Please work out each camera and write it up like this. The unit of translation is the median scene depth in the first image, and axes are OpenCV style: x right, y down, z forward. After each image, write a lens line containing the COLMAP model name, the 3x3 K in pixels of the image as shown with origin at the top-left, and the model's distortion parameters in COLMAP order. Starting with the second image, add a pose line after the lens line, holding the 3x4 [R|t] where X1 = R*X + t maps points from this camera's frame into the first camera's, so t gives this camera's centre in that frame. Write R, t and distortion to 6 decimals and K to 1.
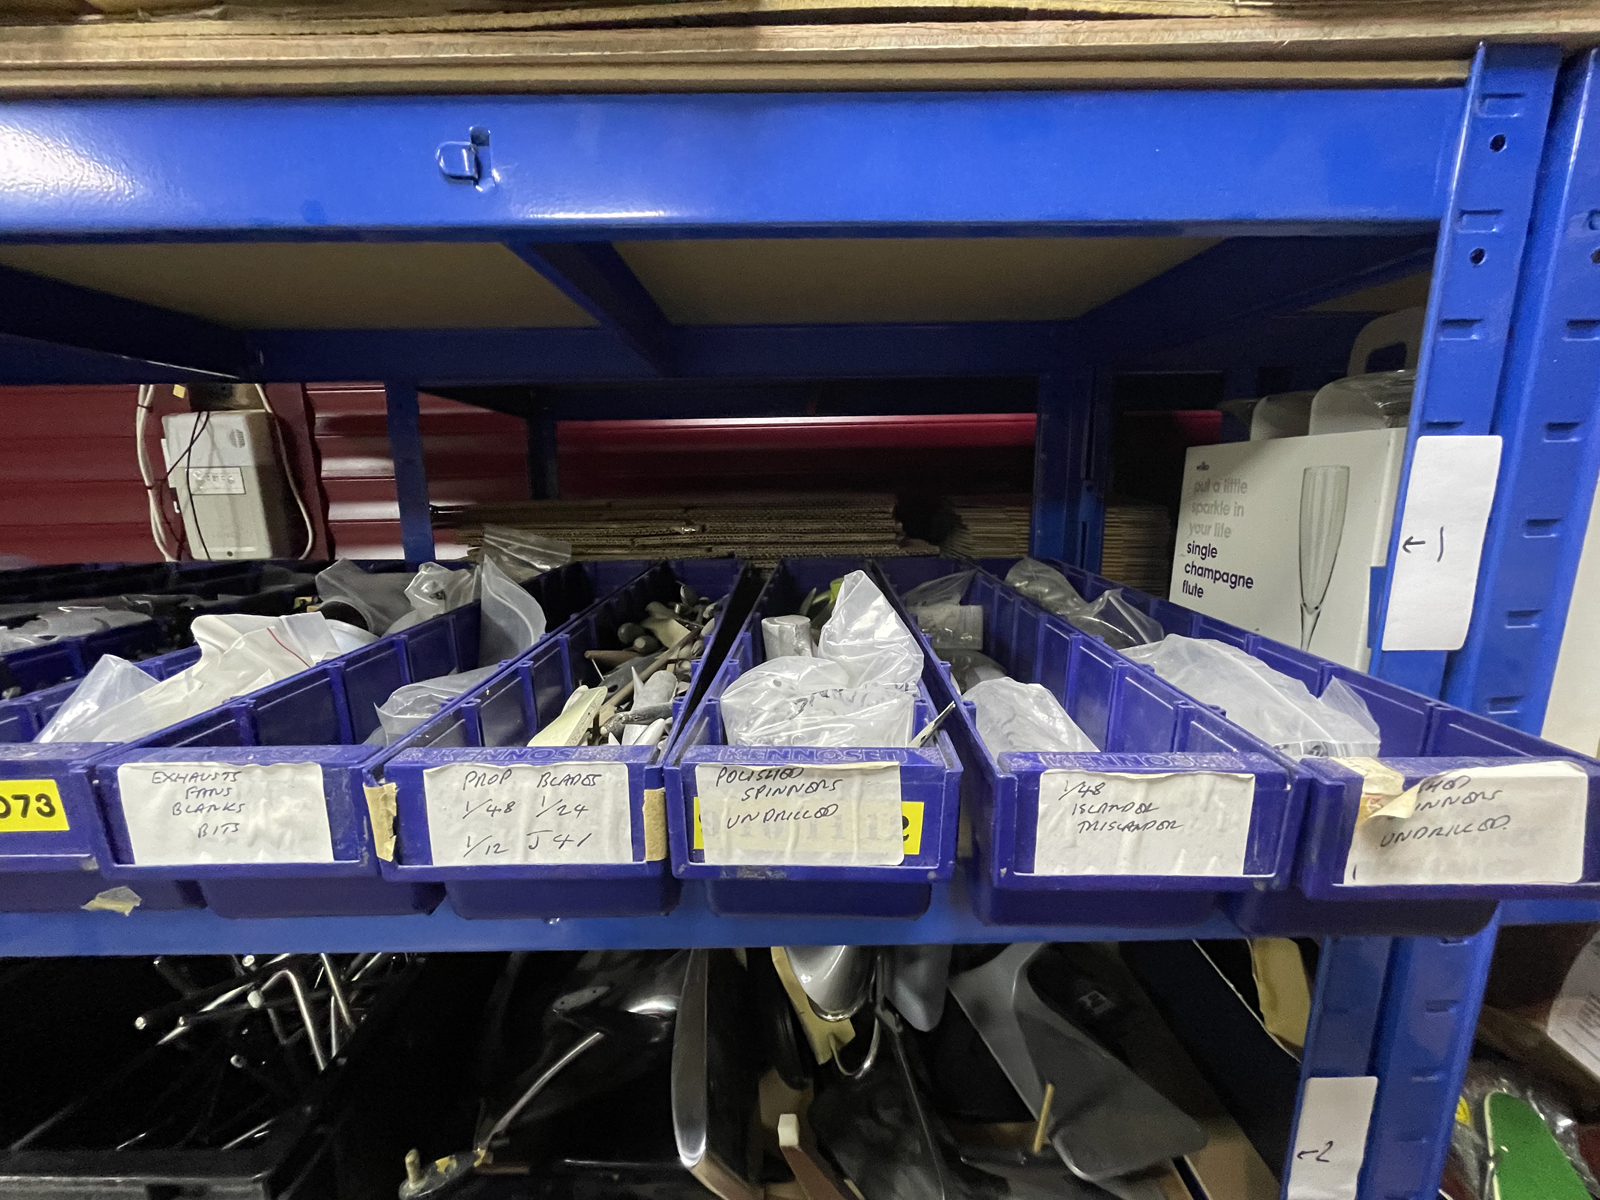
lens RADIAL K [[641.7, 0, 797.0], [0, 641.7, 599.8], [0, 0, 1]] dist [-0.002526, -0.000153]
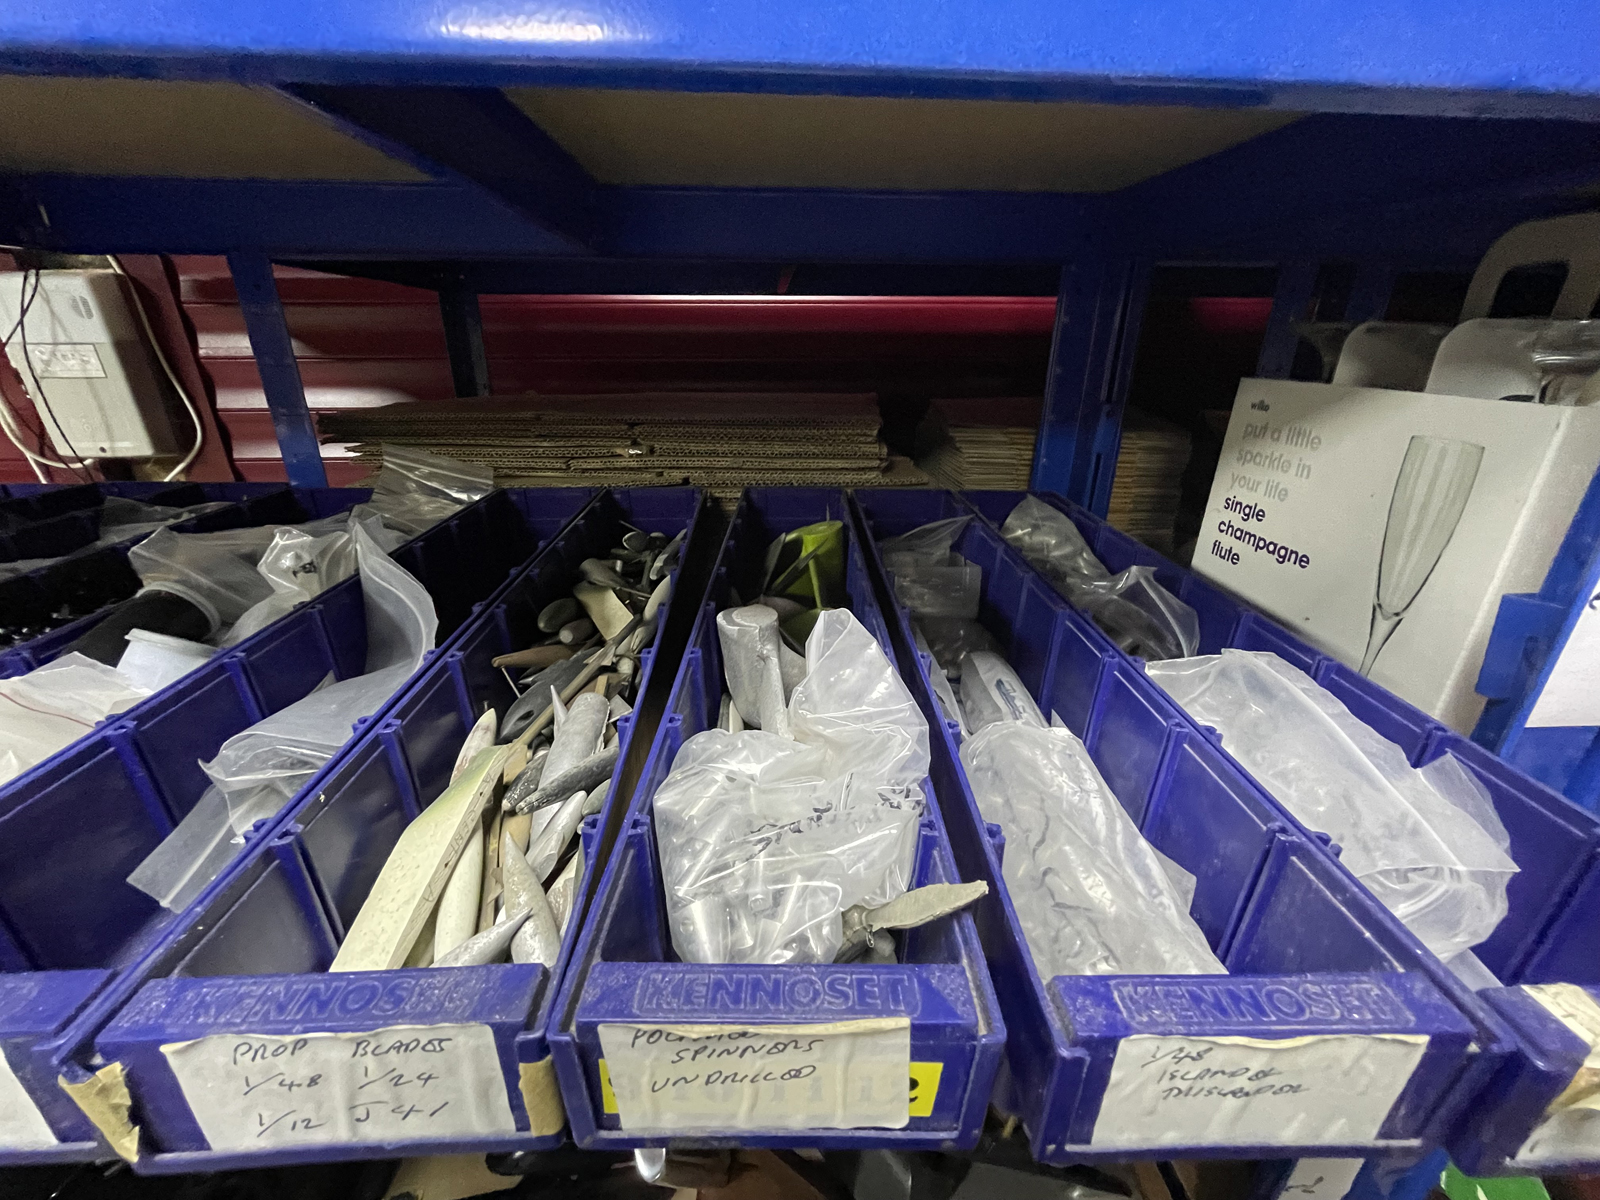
lens RADIAL K [[641.7, 0, 797.6], [0, 641.7, 598.1], [0, 0, 1]] dist [-0.002526, -0.000153]
pose [[0.998832, -0.000480, 0.048317, 0.005682], [-0.008961, 0.980763, 0.194998, -0.129958], [-0.047481, -0.195204, 0.979613, 0.194128]]
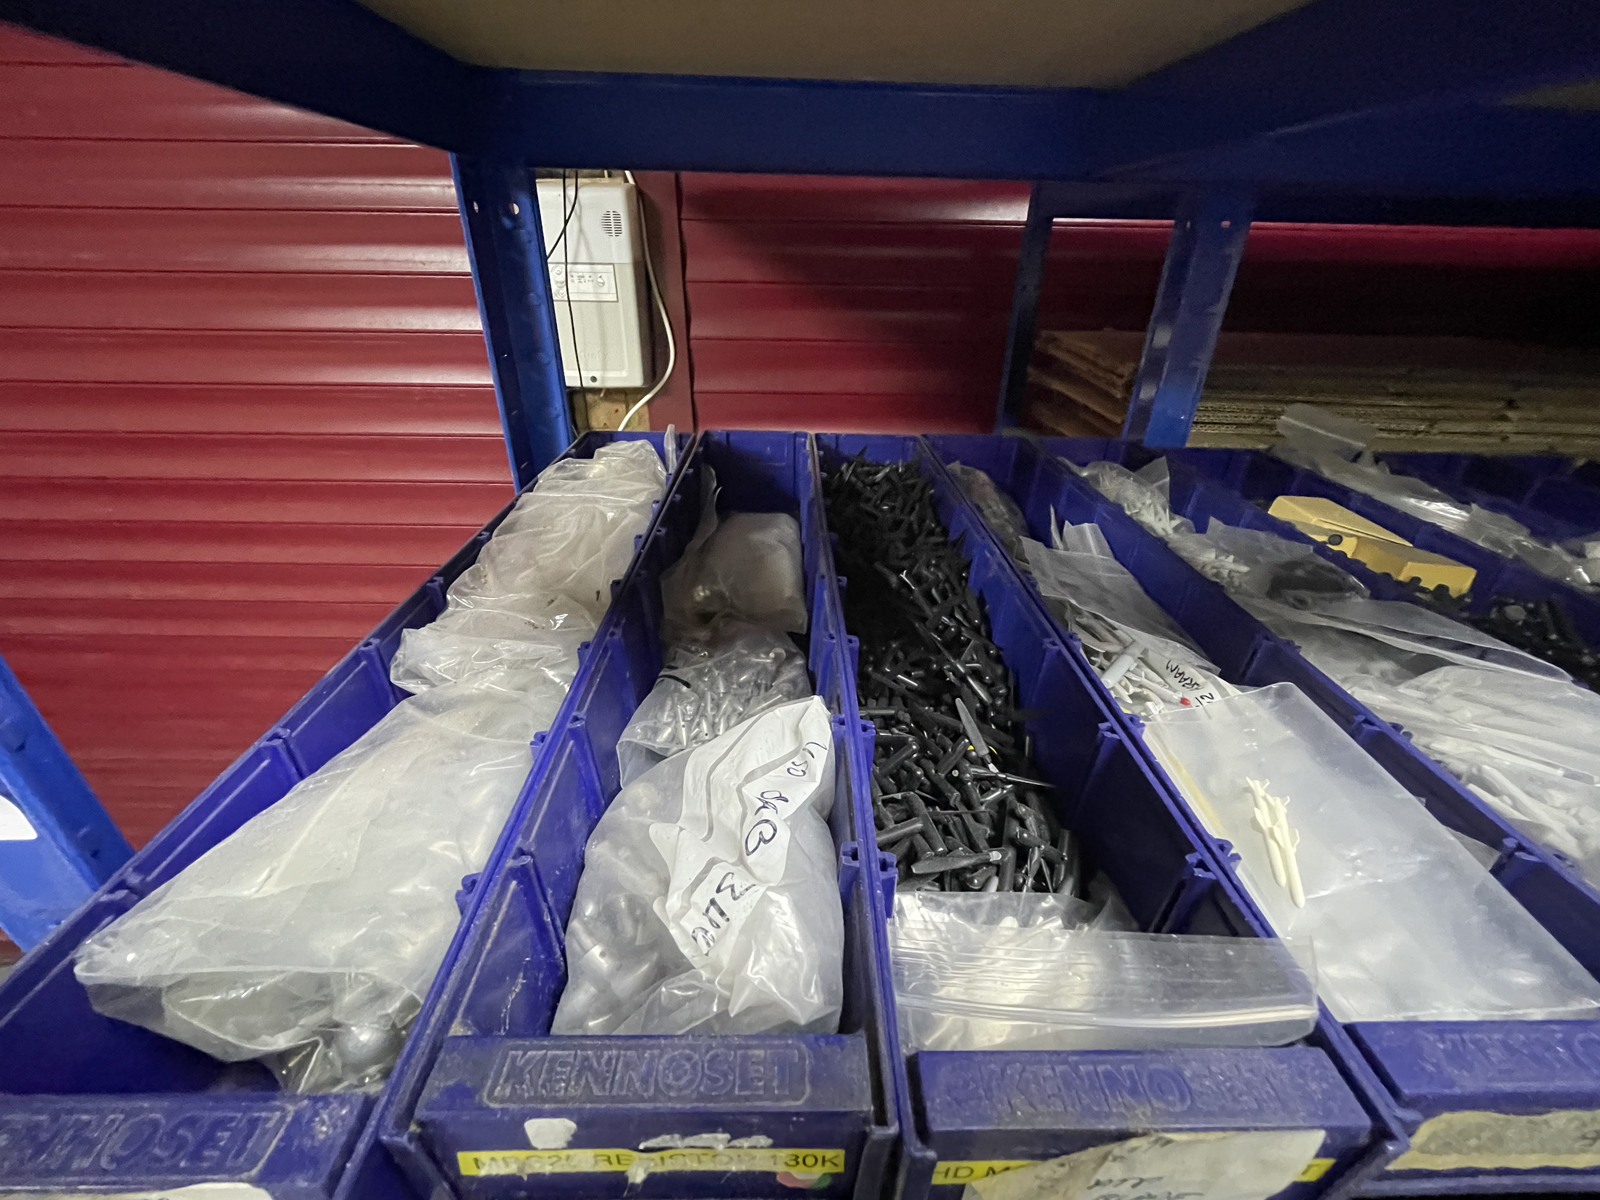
lens RADIAL K [[641.7, 0, 797.4], [0, 641.7, 597.4], [0, 0, 1]] dist [-0.002526, -0.000153]
pose [[0.999446, 0.026391, 0.020282, -1.573473], [-0.031345, 0.951243, 0.306847, -0.164142], [-0.011195, -0.307313, 0.951543, 0.310400]]
